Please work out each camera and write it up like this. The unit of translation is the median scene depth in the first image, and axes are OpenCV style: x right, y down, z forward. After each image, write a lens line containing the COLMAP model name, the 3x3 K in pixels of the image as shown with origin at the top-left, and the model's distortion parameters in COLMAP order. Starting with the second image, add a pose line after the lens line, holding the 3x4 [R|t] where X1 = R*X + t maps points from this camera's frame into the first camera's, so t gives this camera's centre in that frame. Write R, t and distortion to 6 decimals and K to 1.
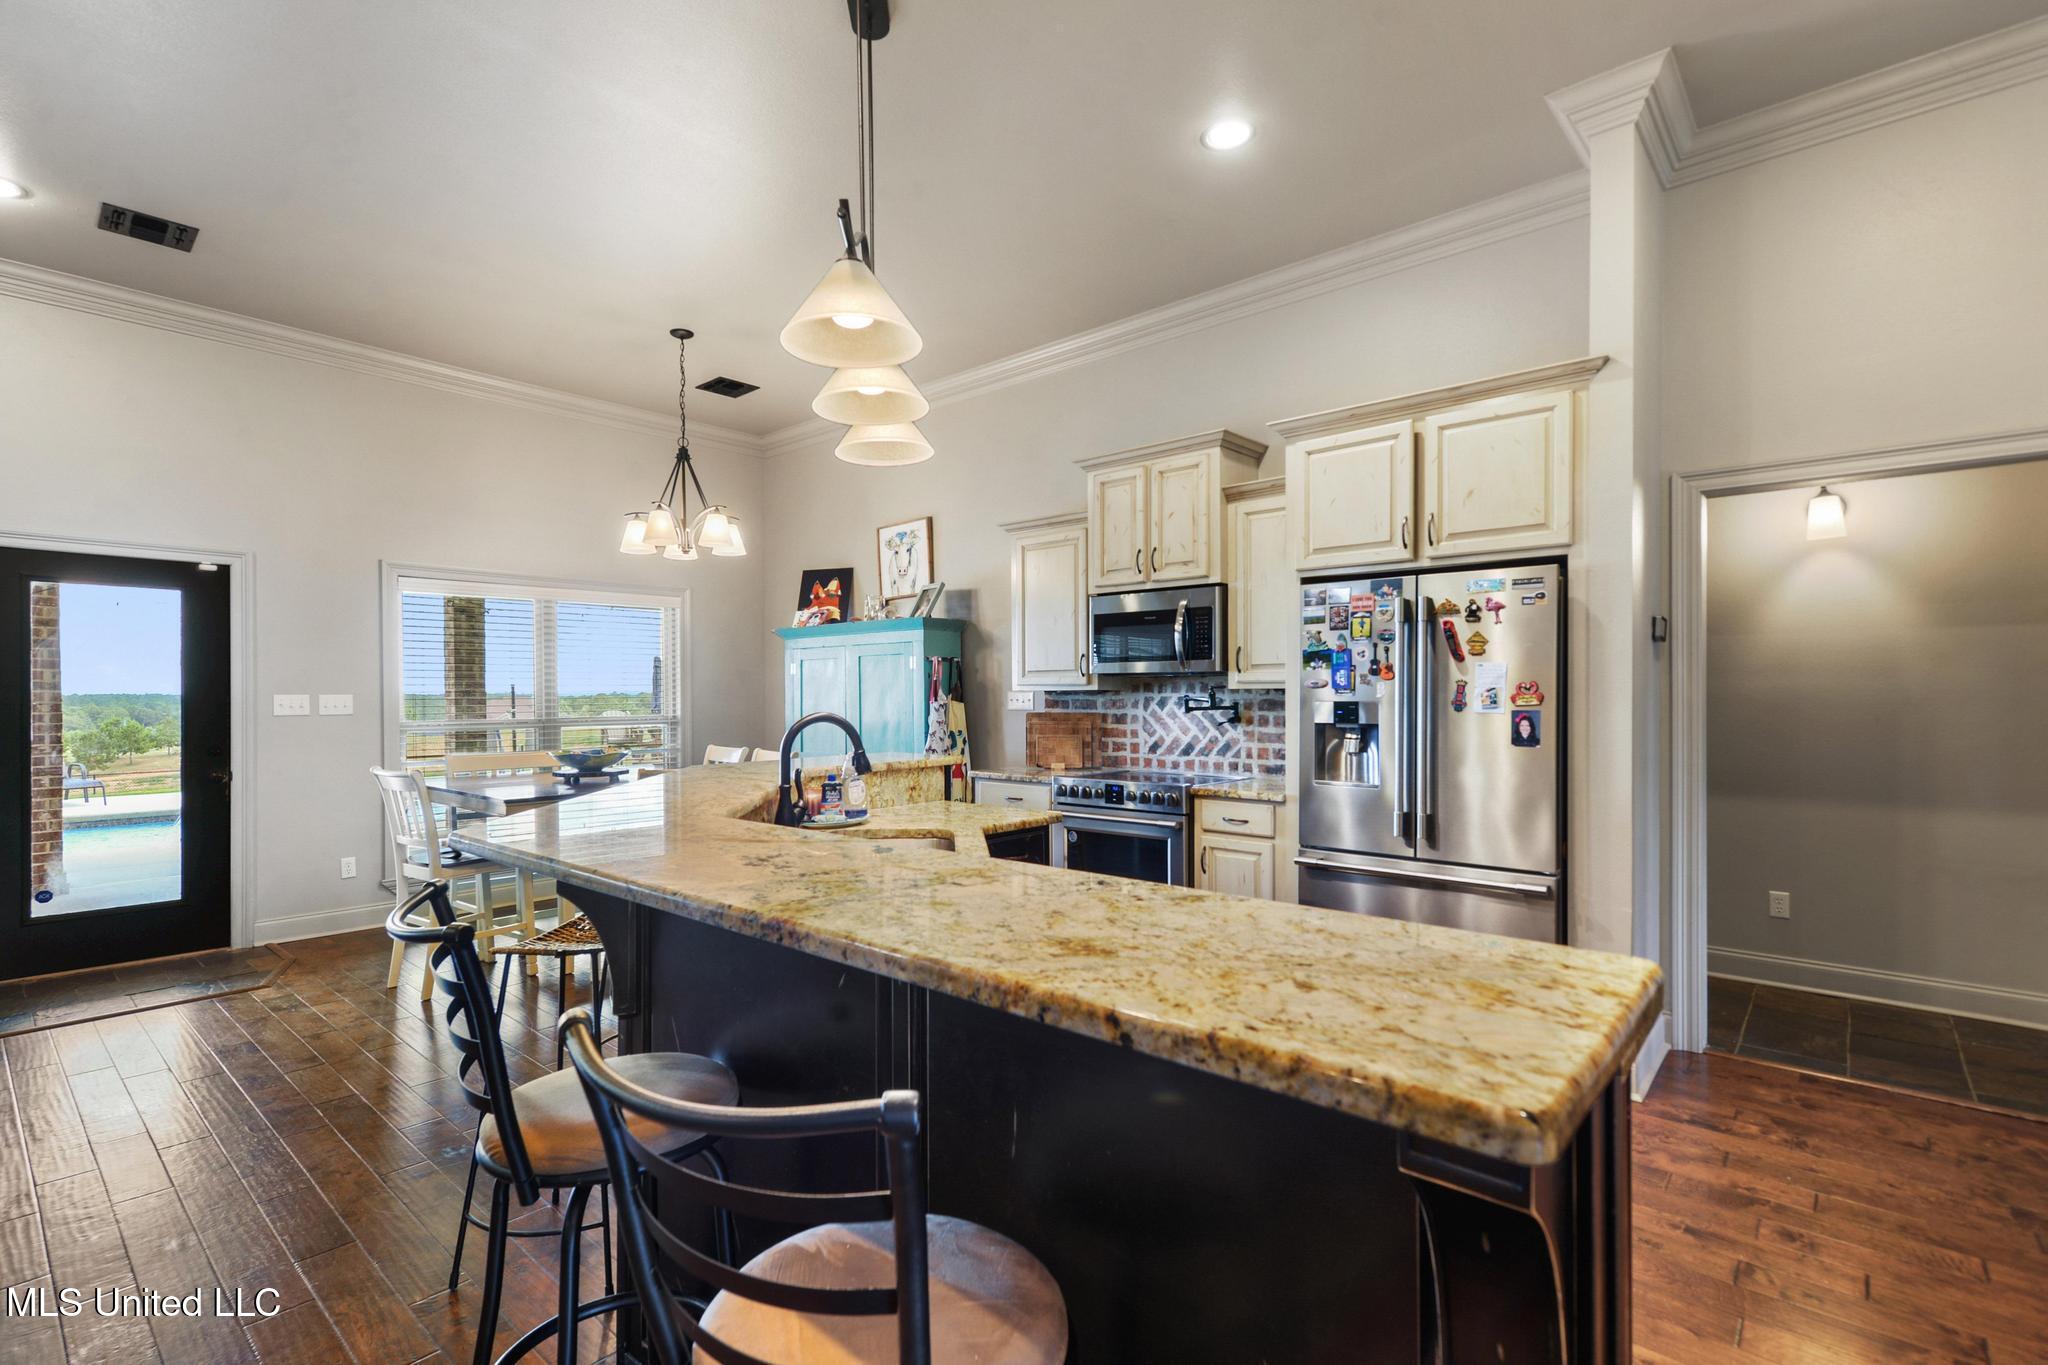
lens RADIAL K [[928.5, 0, 1023.5], [0, 928.5, 695.4], [0, 0, 1]] dist [0.009619, -0.000733]
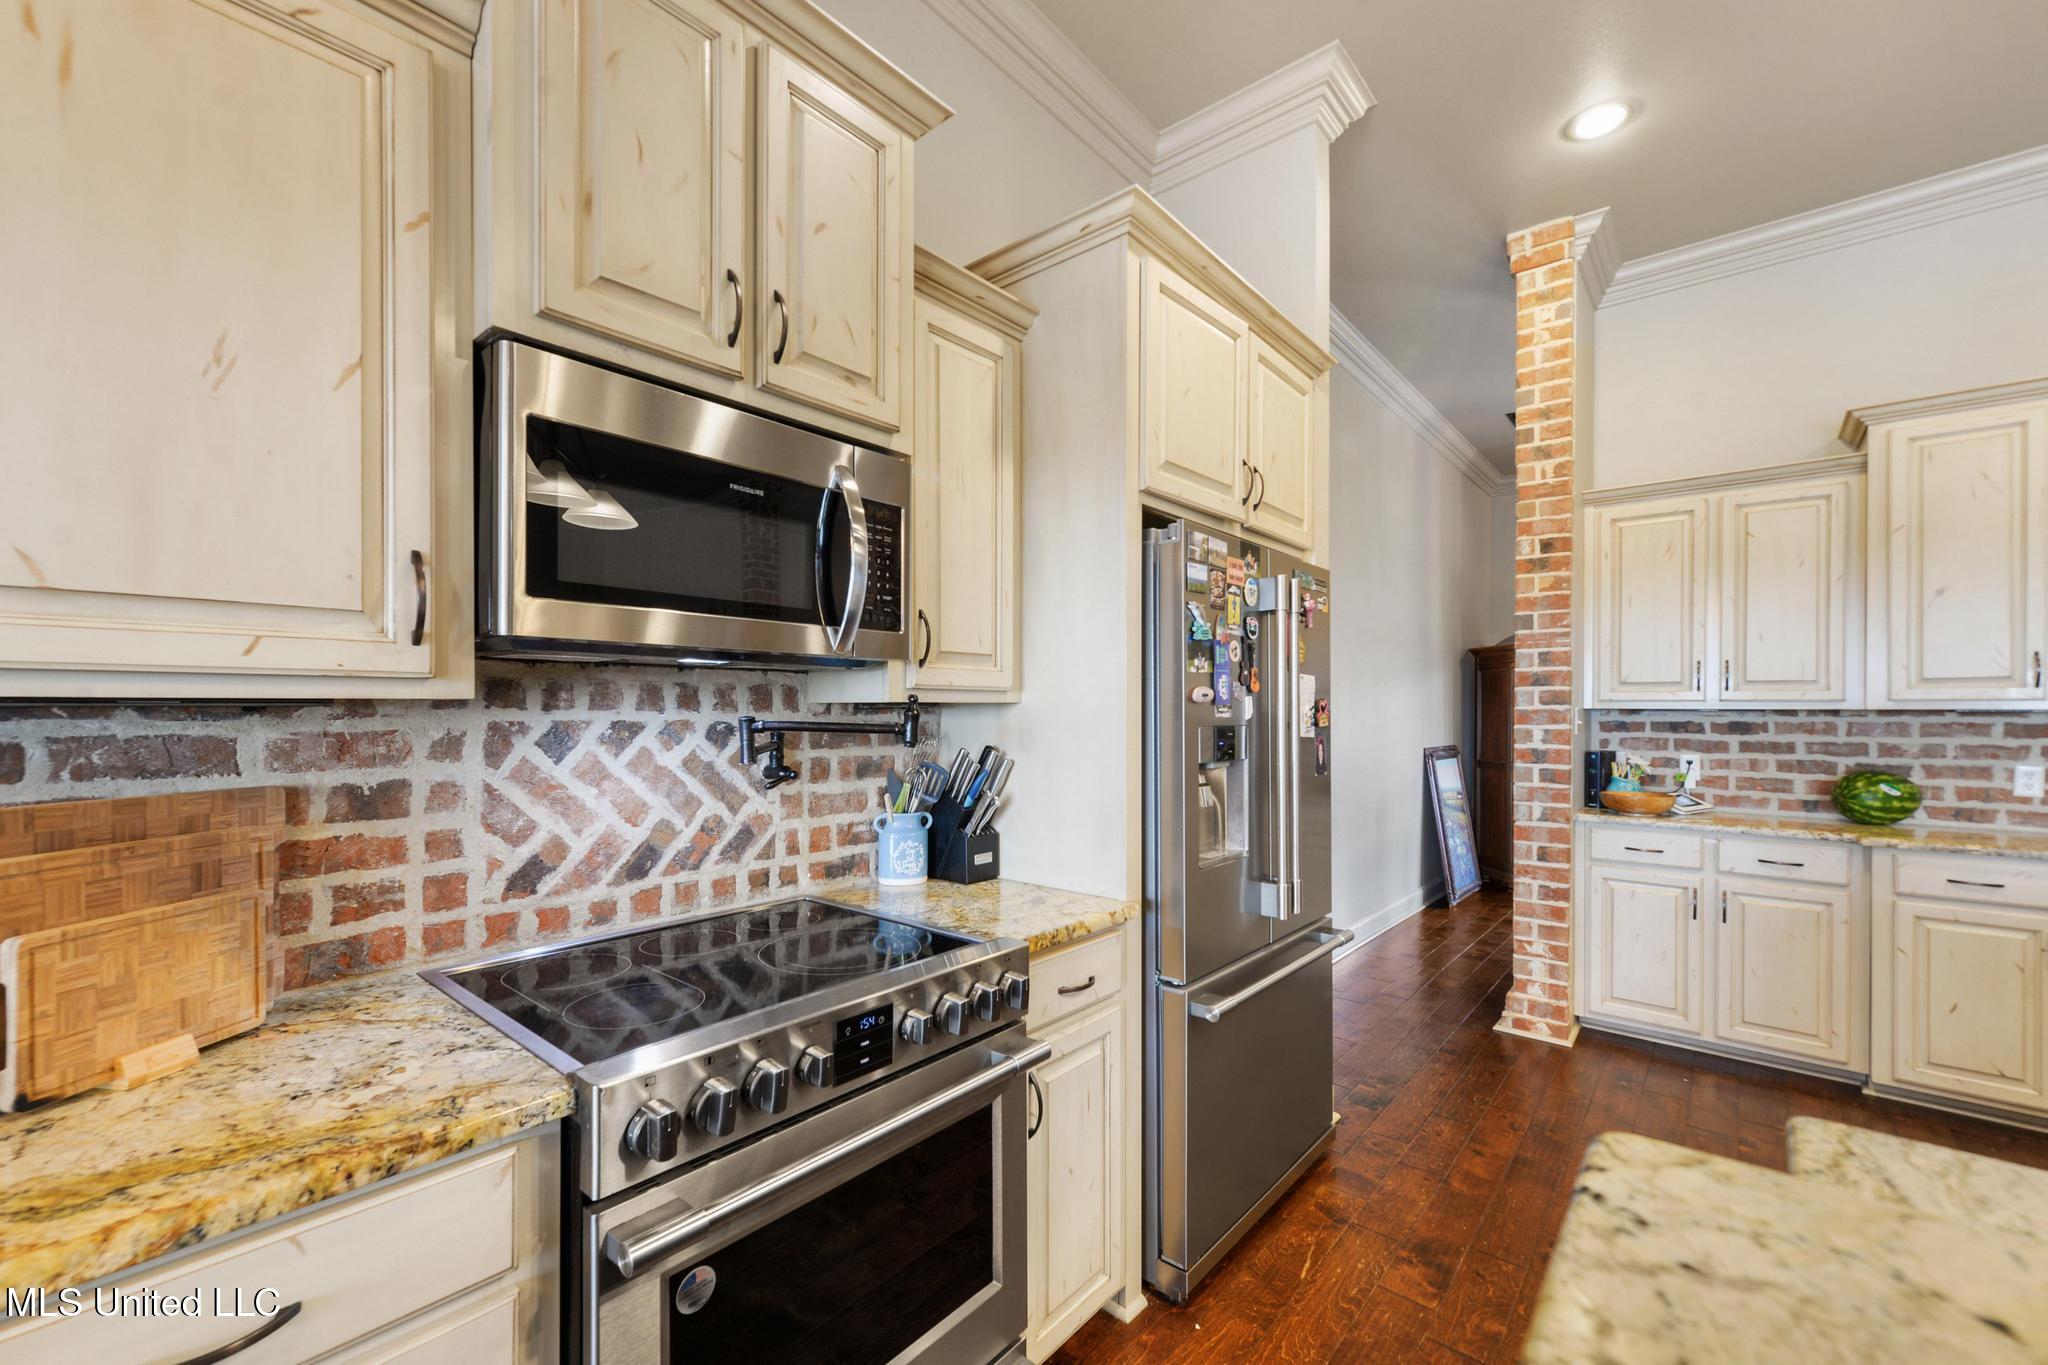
lens RADIAL K [[842.9, 0, 1017.6], [0, 842.9, 710.9], [0, 0, 1]] dist [0.011321, -0.002370]
pose [[-0.000049, 0.001468, 0.999999, -0.163799], [0.000440, 0.999999, -0.001467, -0.001928], [-1.000000, 0.000440, -0.000049, 0.853545]]
